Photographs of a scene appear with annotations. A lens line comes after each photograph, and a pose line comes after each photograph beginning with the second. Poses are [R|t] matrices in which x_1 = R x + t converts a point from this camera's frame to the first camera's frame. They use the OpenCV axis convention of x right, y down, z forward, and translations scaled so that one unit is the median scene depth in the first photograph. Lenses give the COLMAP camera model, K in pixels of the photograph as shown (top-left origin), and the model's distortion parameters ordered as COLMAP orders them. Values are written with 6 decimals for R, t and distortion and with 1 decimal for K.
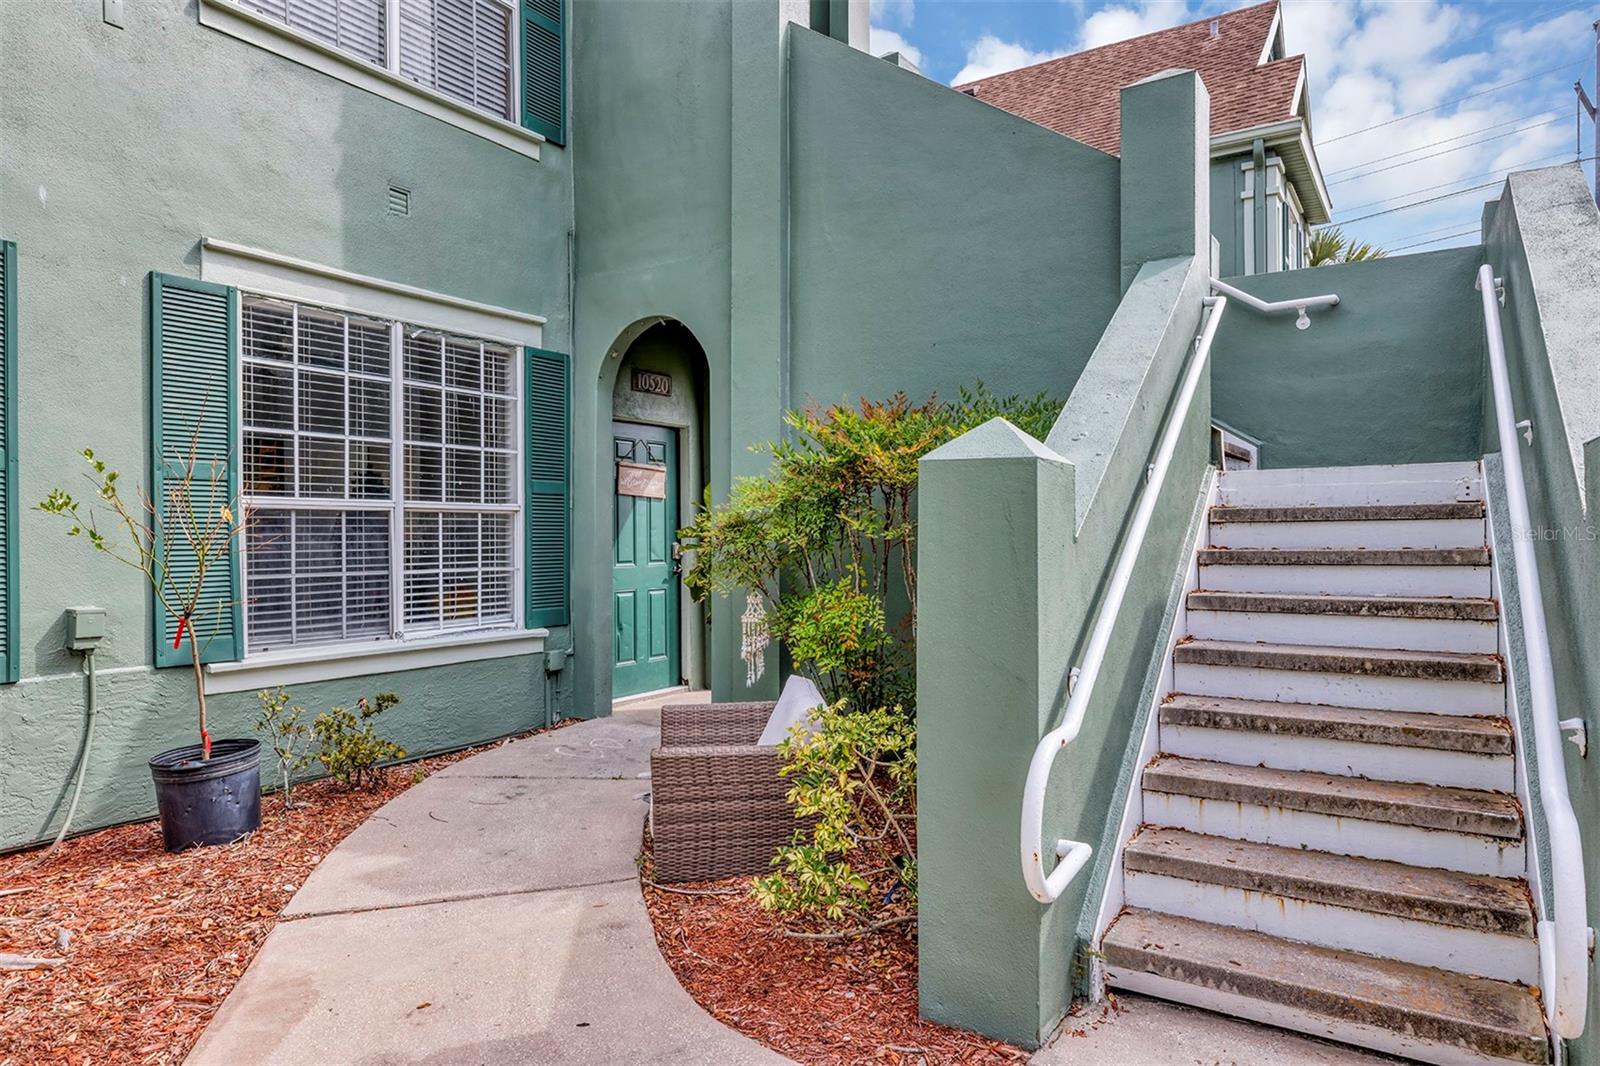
lens RADIAL K [[1000.5, 0, 775.1], [0, 1000.5, 531.3], [0, 0, 1]] dist [-0.004856, -0.000412]
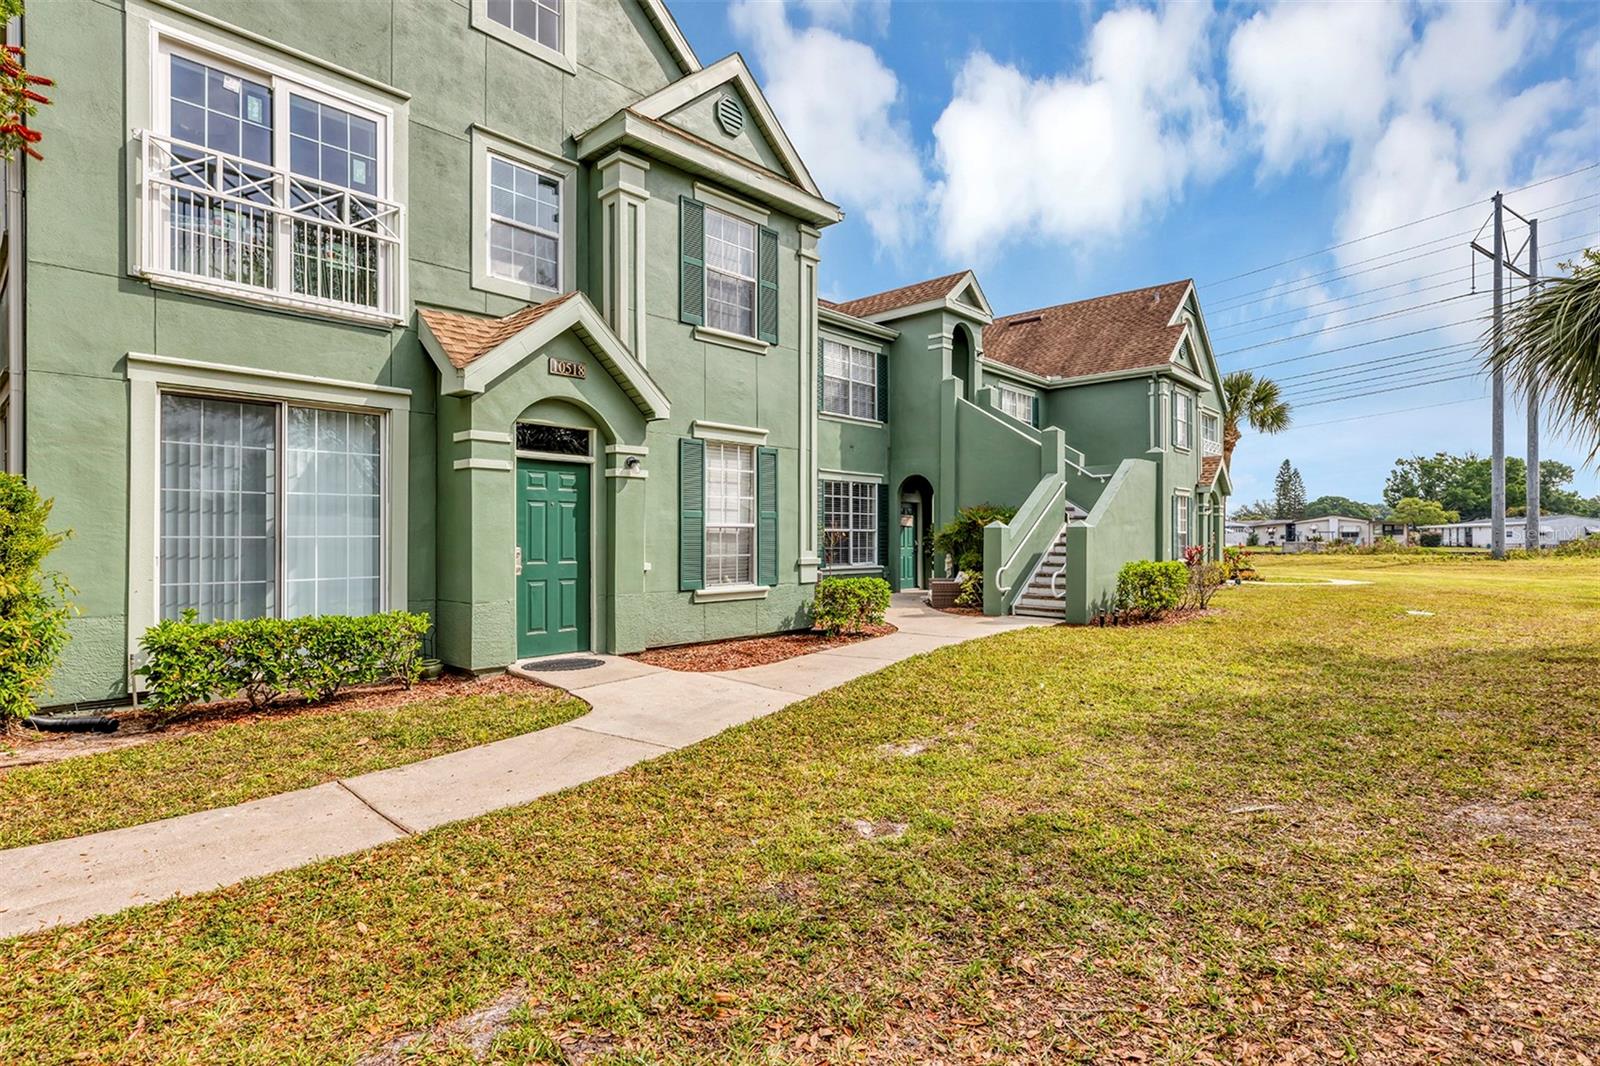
lens RADIAL K [[748.7, 0, 800.0], [0, 748.7, 533.0], [0, 0, 1]] dist [0.000780, -0.000055]
pose [[0.987285, 0.007296, -0.158796, -0.110499], [-0.007105, 0.999973, 0.001773, -0.017631], [0.158804, -0.000622, 0.987310, -1.691732]]
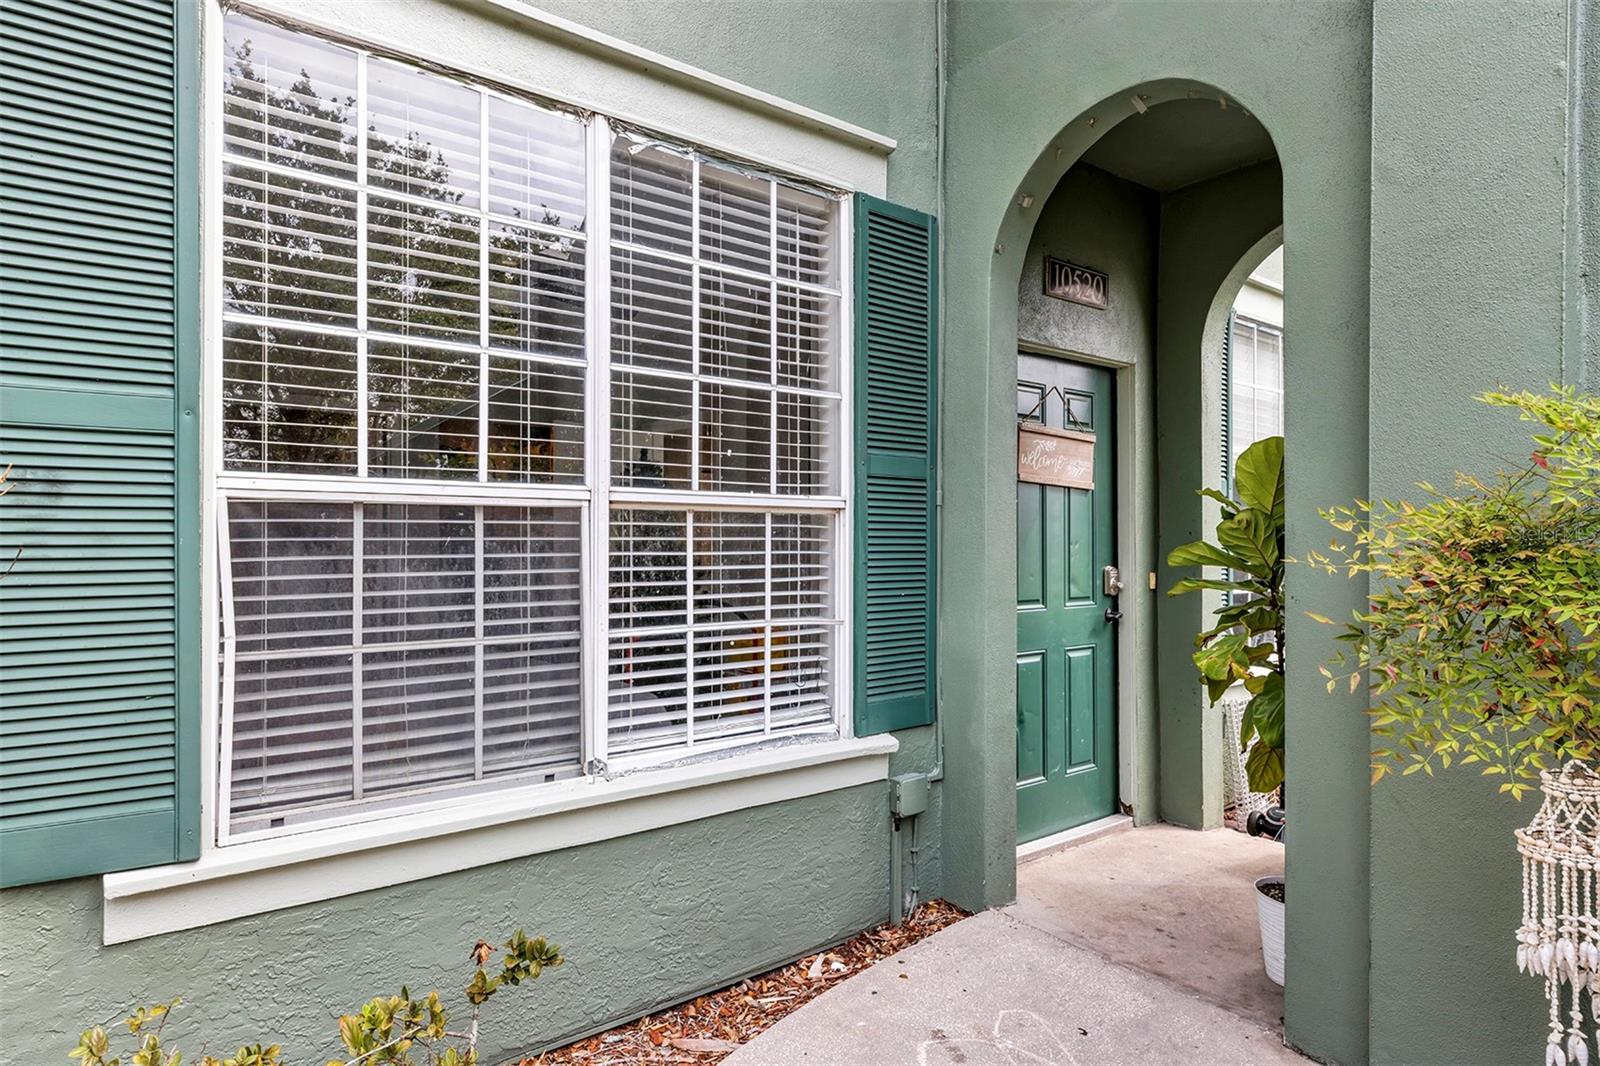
lens RADIAL K [[879.5, 0, 762.9], [0, 879.5, 532.0], [0, 0, 1]] dist [0.029454, 0.000249]
pose [[0.938462, 0.001070, -0.345382, -0.144400], [-0.003684, 0.999969, -0.006911, -0.005599], [0.345364, 0.007758, 0.938437, 0.585931]]
